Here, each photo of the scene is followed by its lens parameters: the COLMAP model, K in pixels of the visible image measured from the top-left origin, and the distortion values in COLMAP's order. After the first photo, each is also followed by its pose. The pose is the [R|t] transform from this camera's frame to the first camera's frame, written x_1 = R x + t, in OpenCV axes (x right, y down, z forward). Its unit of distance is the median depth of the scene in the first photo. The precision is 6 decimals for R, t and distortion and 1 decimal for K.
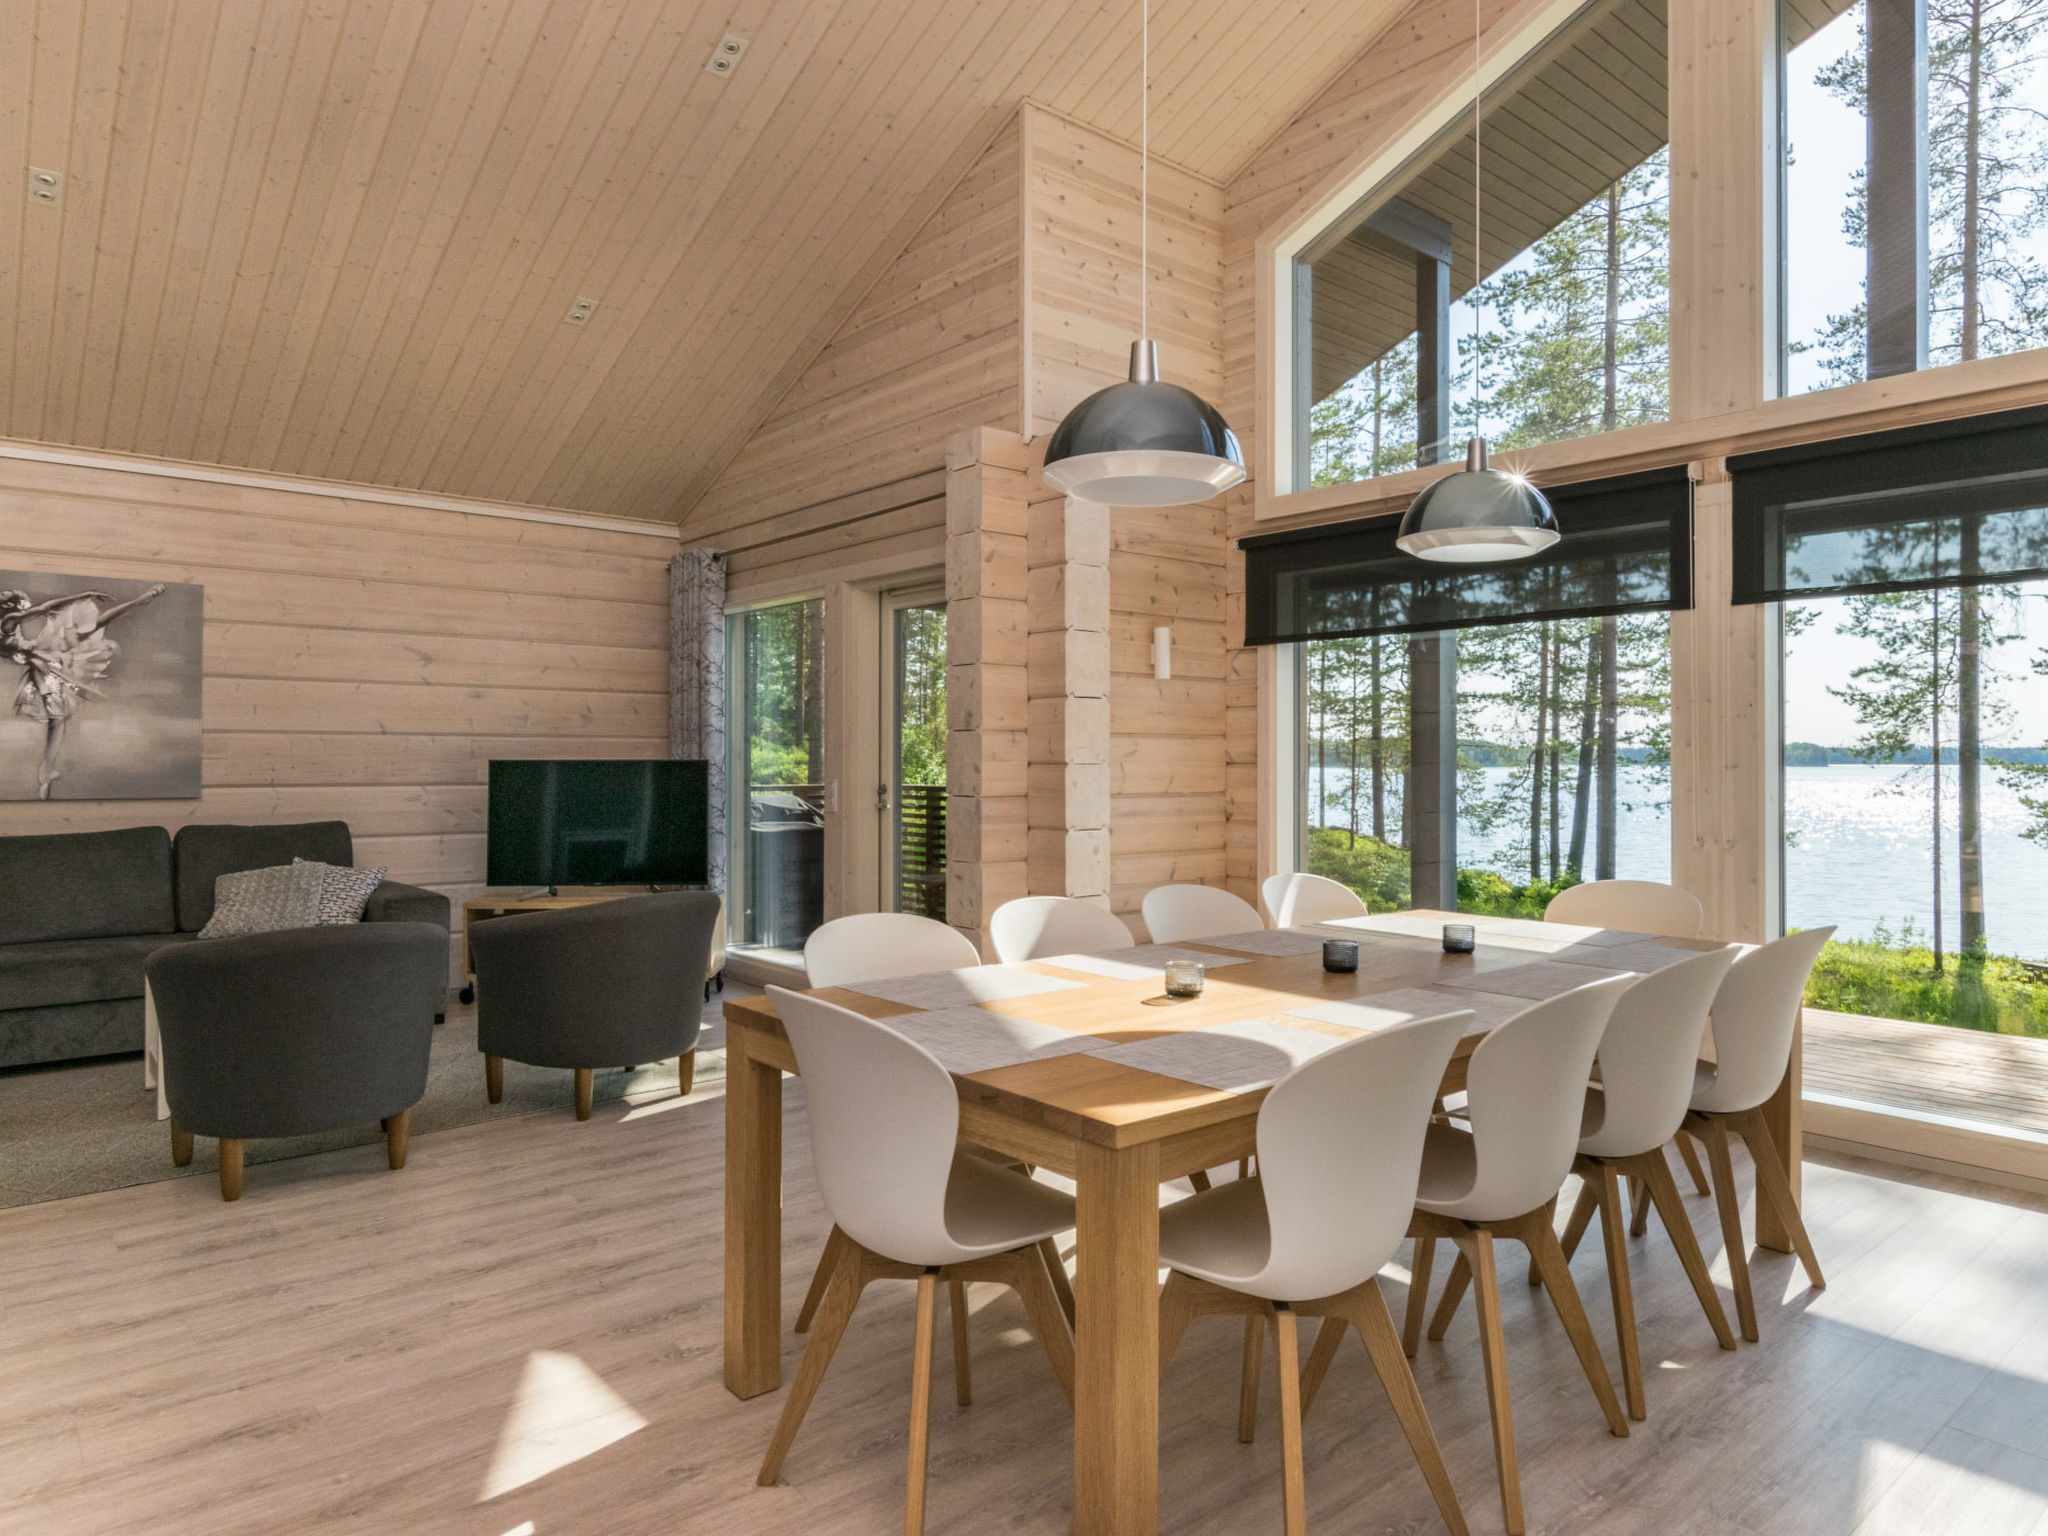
lens RADIAL K [[1262.9, 0, 1032.8], [0, 1262.9, 750.2], [0, 0, 1]] dist [0.004537, -0.006933]
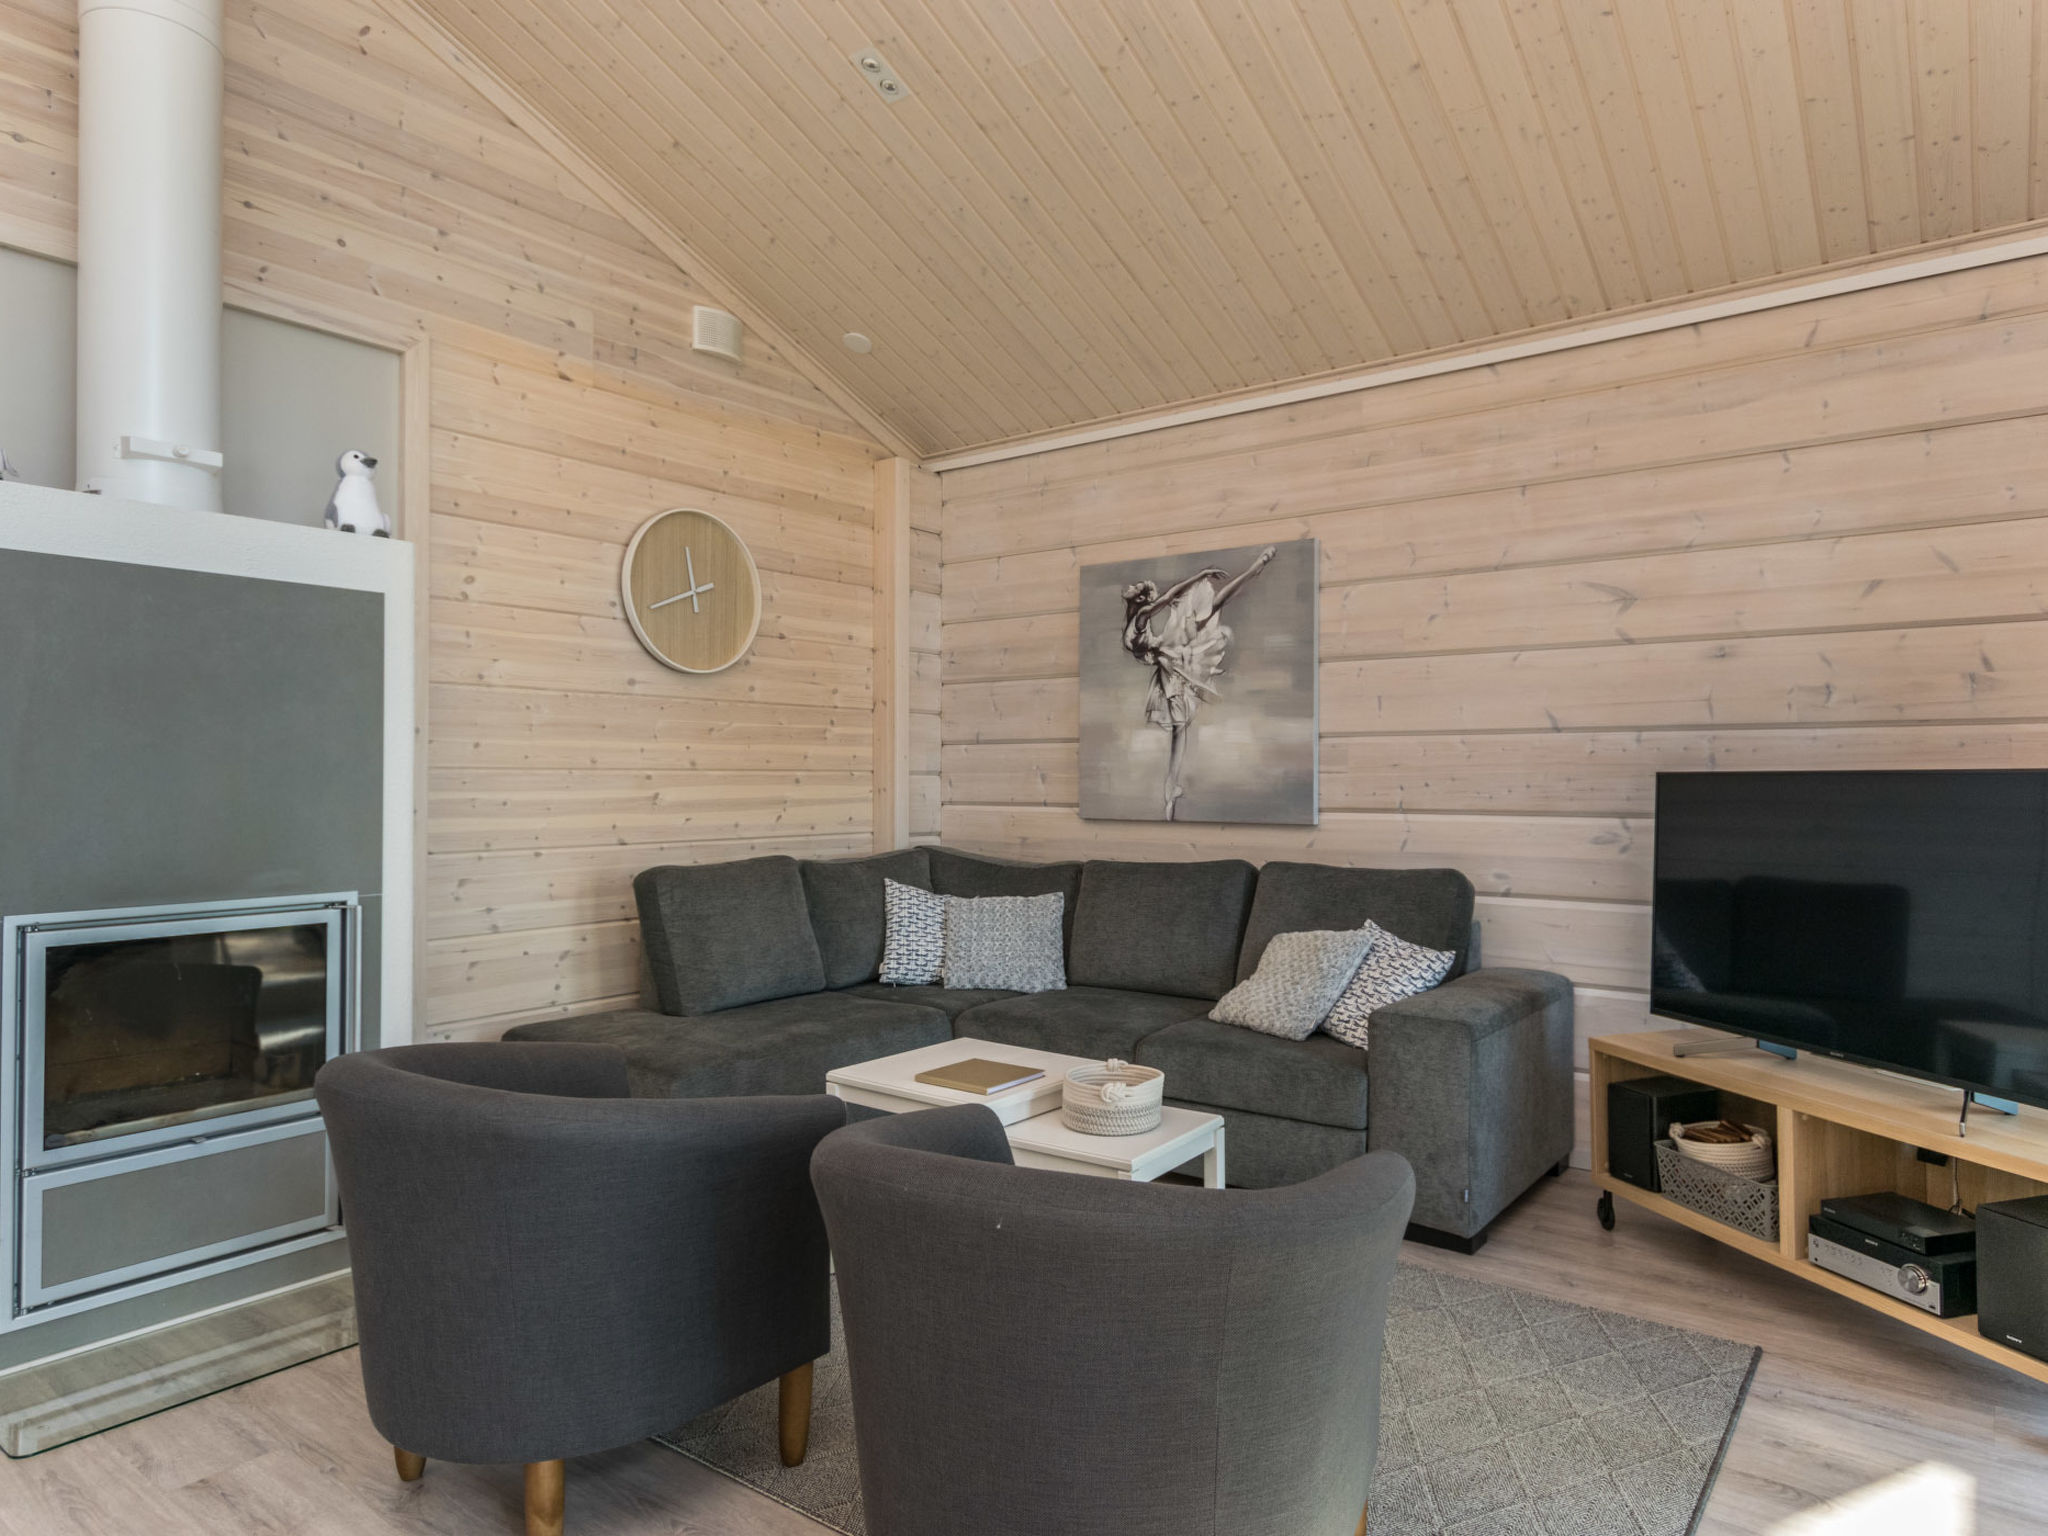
lens RADIAL K [[1234.7, 0, 1039.6], [0, 1234.7, 762.5], [0, 0, 1]] dist [-0.001383, 0.003383]
pose [[0.219159, -0.016399, -0.975551, 0.012971], [0.003634, 0.999866, -0.015991, 0.012233], [0.975682, -0.000041, 0.219189, 0.697078]]
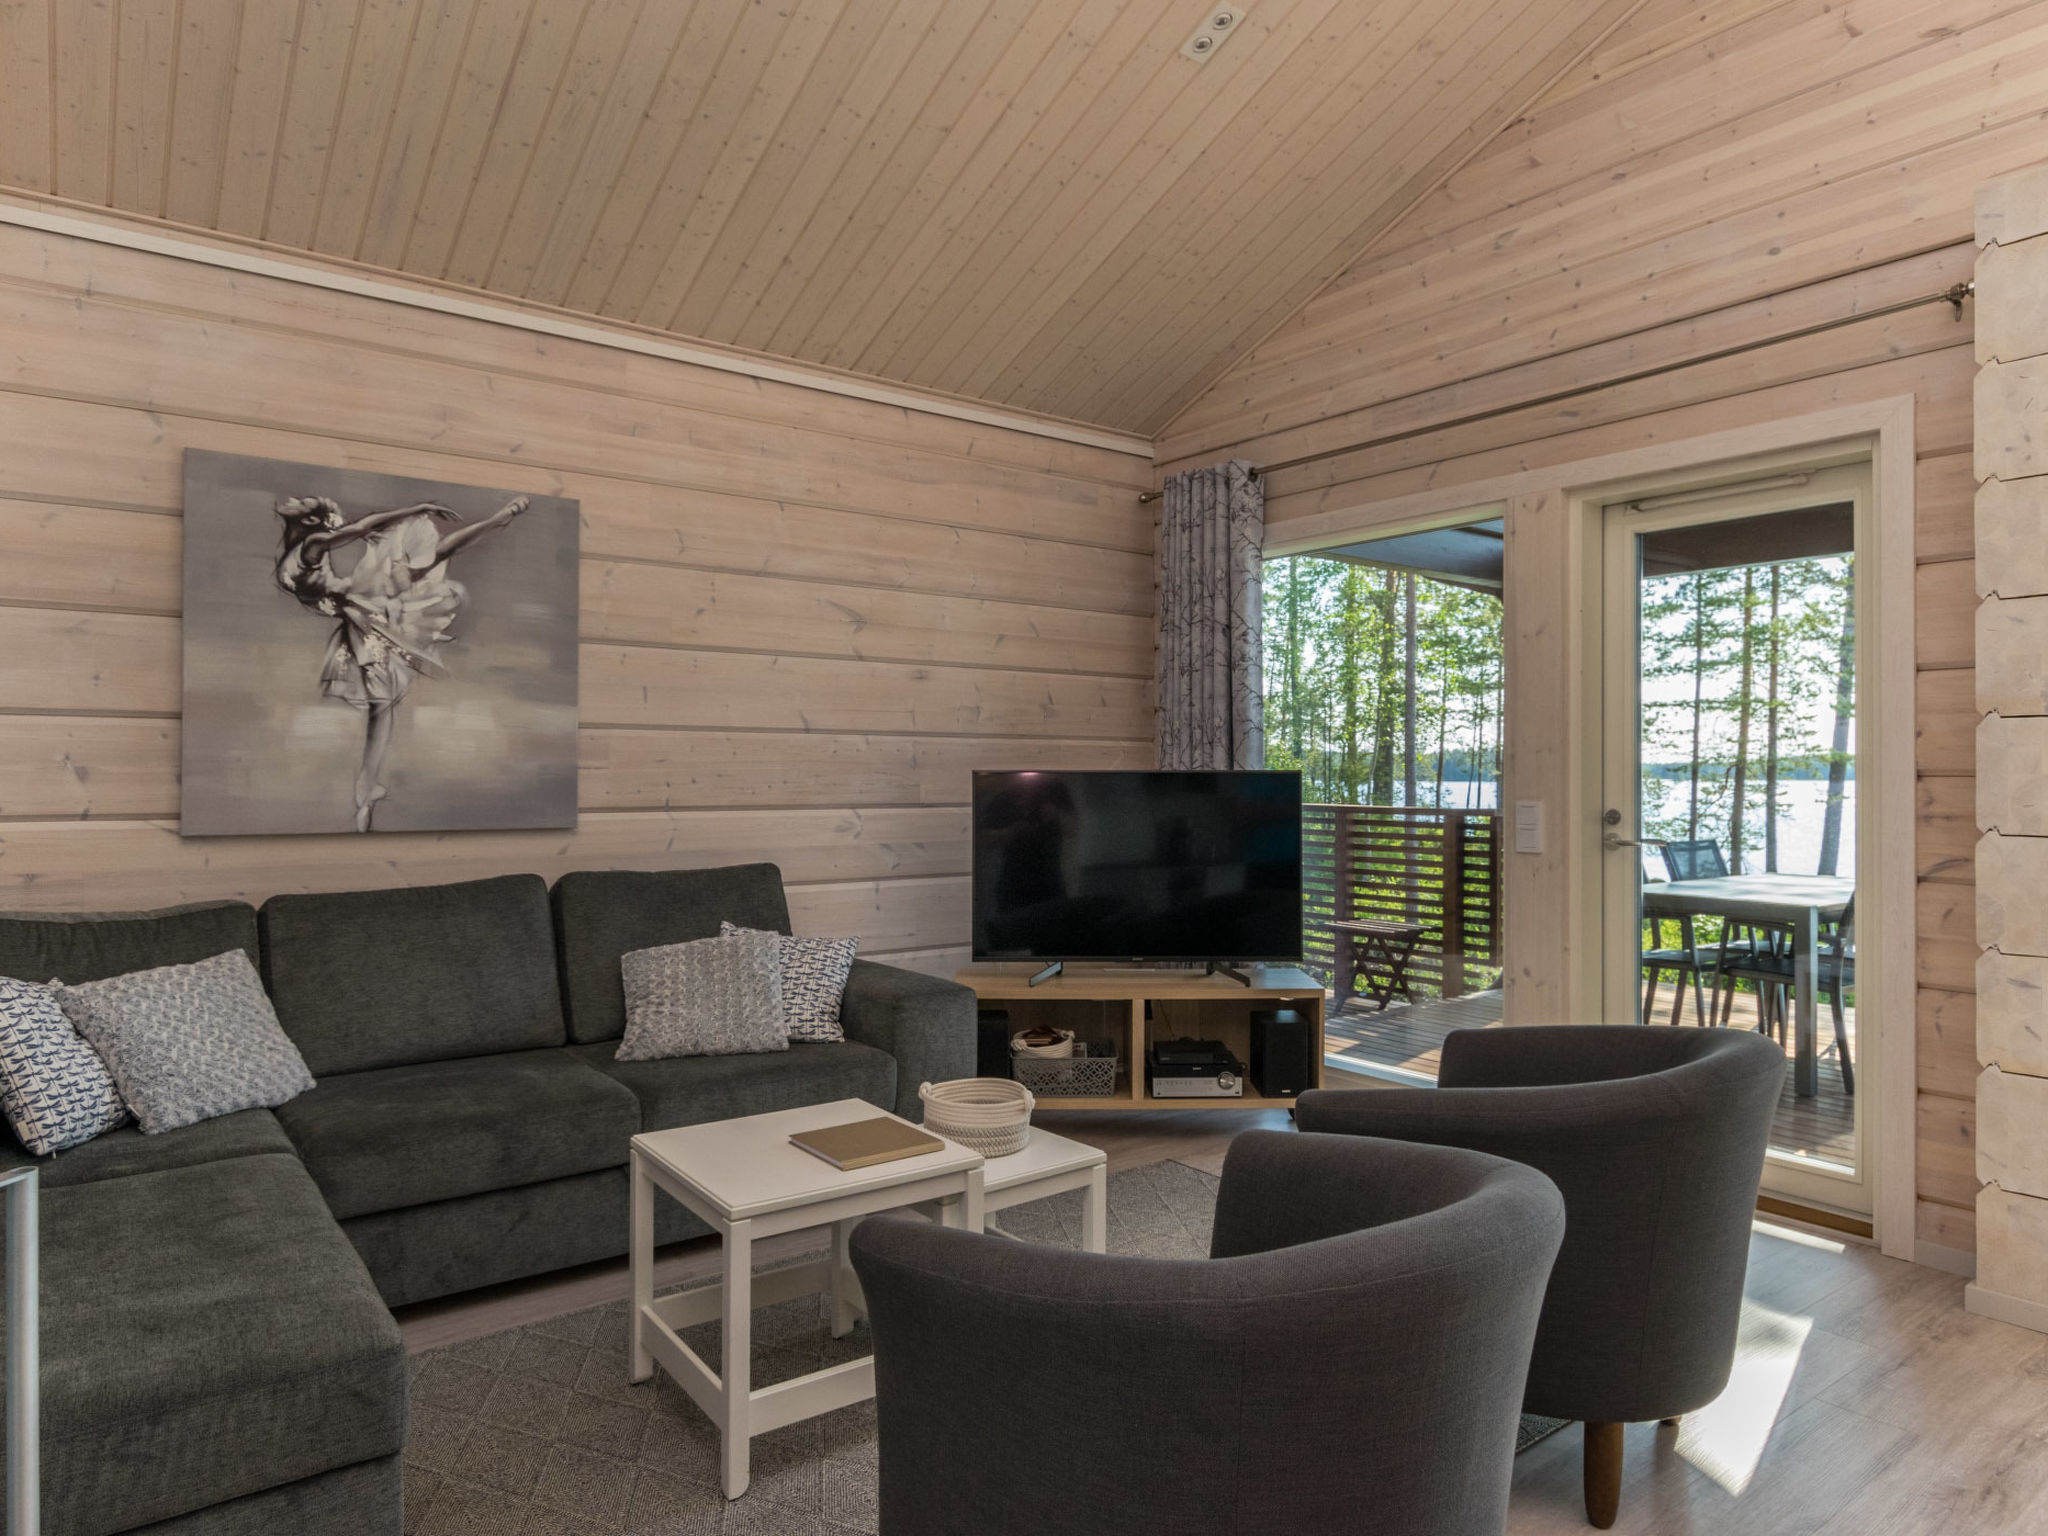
lens RADIAL K [[1262.9, 0, 1033.3], [0, 1262.9, 766.5], [0, 0, 1]] dist [0.004537, -0.006933]
pose [[0.998302, 0.001409, -0.058236, -0.393599], [-0.001253, 0.999996, 0.002717, 0.004149], [0.058239, -0.002640, 0.998299, 0.372994]]
